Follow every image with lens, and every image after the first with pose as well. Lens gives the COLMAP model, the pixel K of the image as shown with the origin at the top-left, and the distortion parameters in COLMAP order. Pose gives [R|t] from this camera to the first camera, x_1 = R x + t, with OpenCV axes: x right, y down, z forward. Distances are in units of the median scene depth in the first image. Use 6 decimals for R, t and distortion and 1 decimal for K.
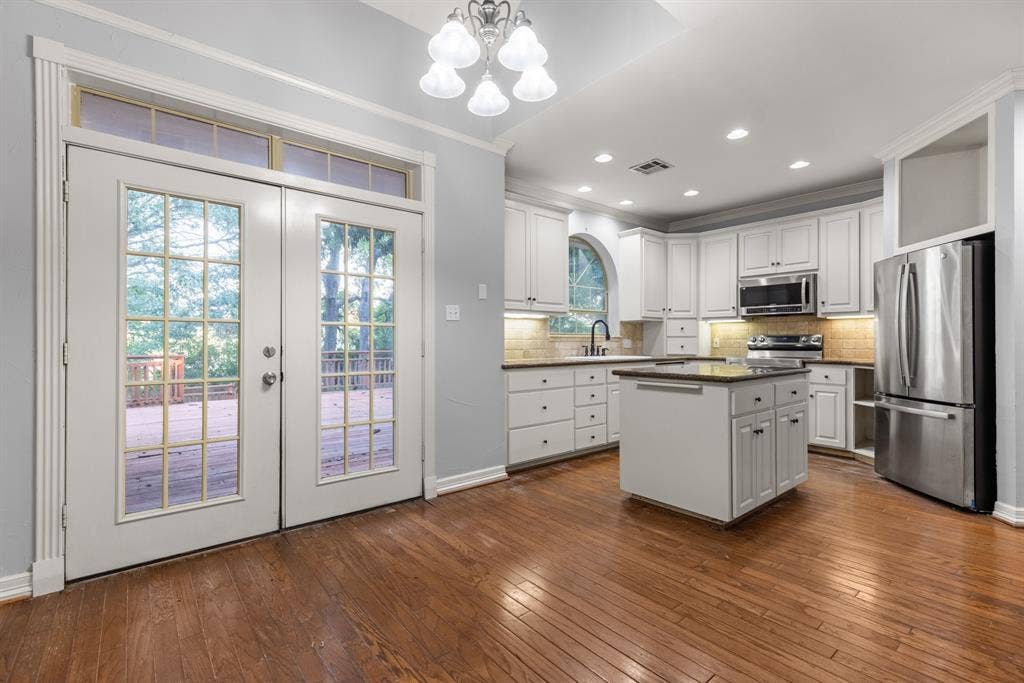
lens RADIAL K [[459.2, 0, 503.7], [0, 459.2, 343.7], [0, 0, 1]] dist [0.001006, 0.000621]
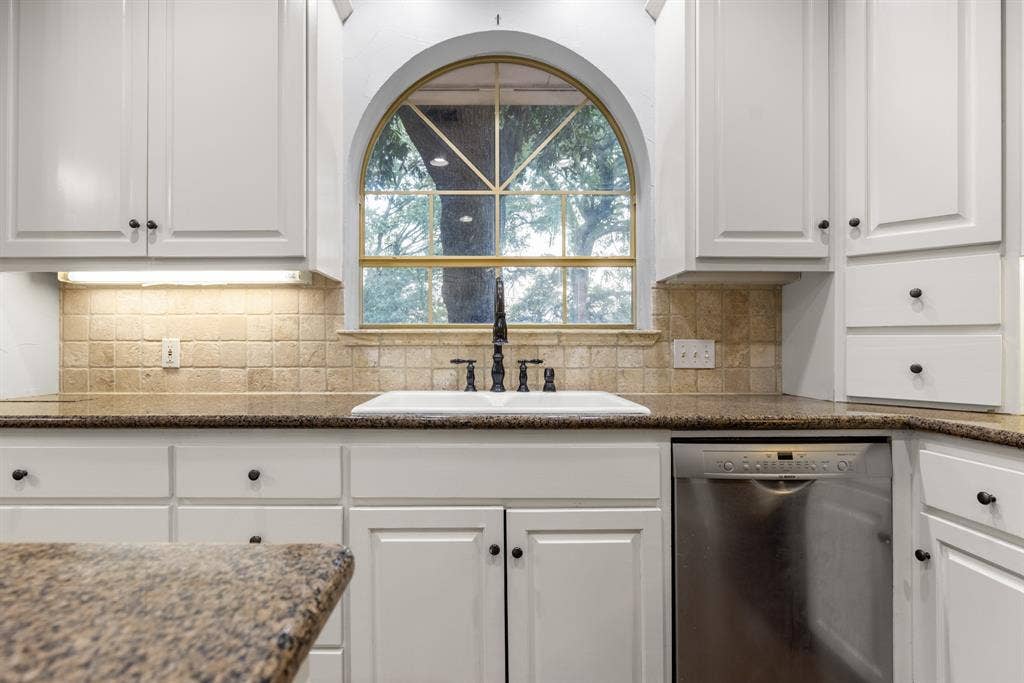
lens RADIAL K [[500.7, 0, 508.4], [0, 500.7, 345.2], [0, 0, 1]] dist [0.000804, 0.000049]
pose [[0.775851, 0.000869, -0.630915, 0.446192], [-0.005210, 0.999974, -0.005029, -0.004221], [0.630894, 0.007189, 0.775835, 0.759882]]
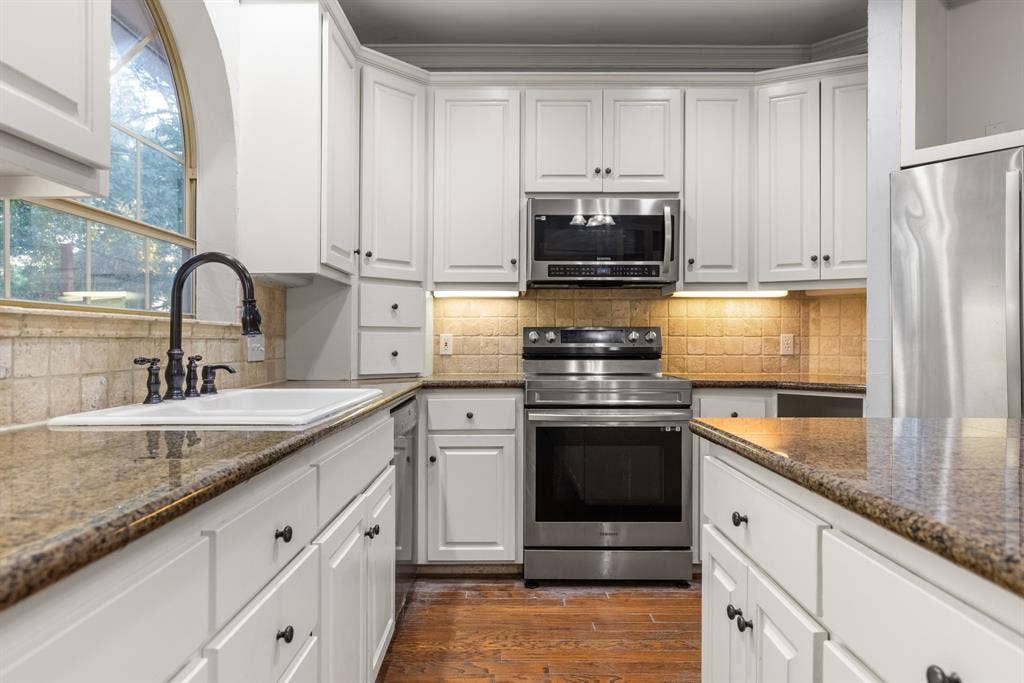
lens RADIAL K [[626.5, 0, 511.1], [0, 626.5, 337.9], [0, 0, 1]] dist [0.001308, -0.001220]
pose [[0.636446, 0.005153, 0.771304, 0.052655], [0.003443, 0.999949, -0.009521, -0.001916], [-0.771313, 0.008715, 0.636396, 0.679165]]
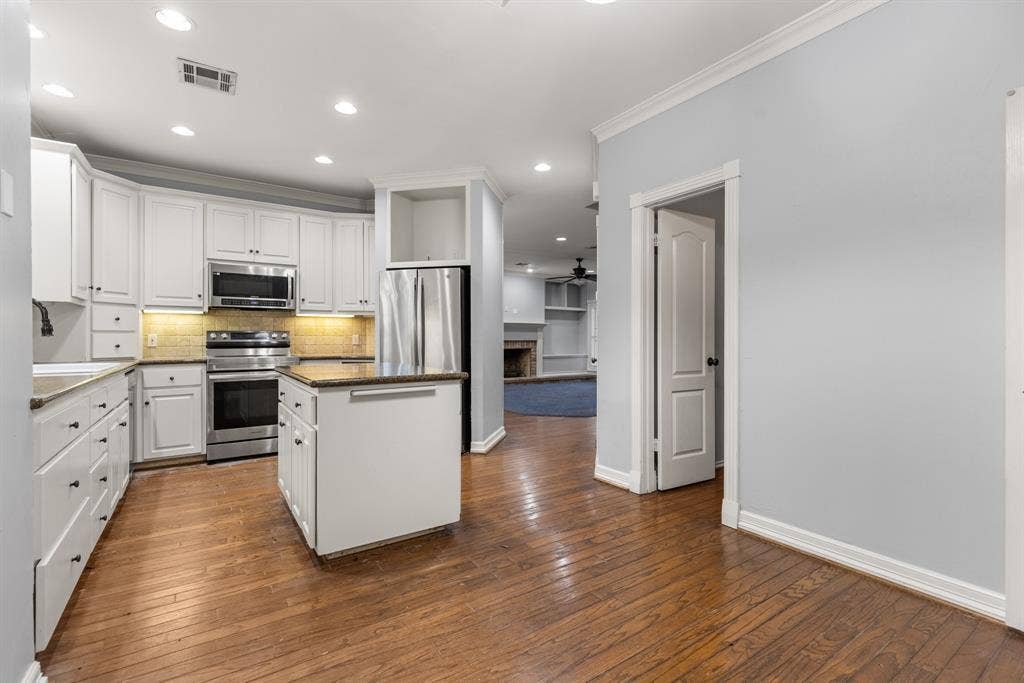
lens RADIAL K [[459.2, 0, 508.2], [0, 459.2, 340.8], [0, 0, 1]] dist [0.001006, 0.000621]
pose [[0.100113, -0.006691, 0.994954, -0.253245], [0.006978, 0.999958, 0.006023, -0.001469], [-0.994952, 0.006340, 0.100155, 0.421625]]
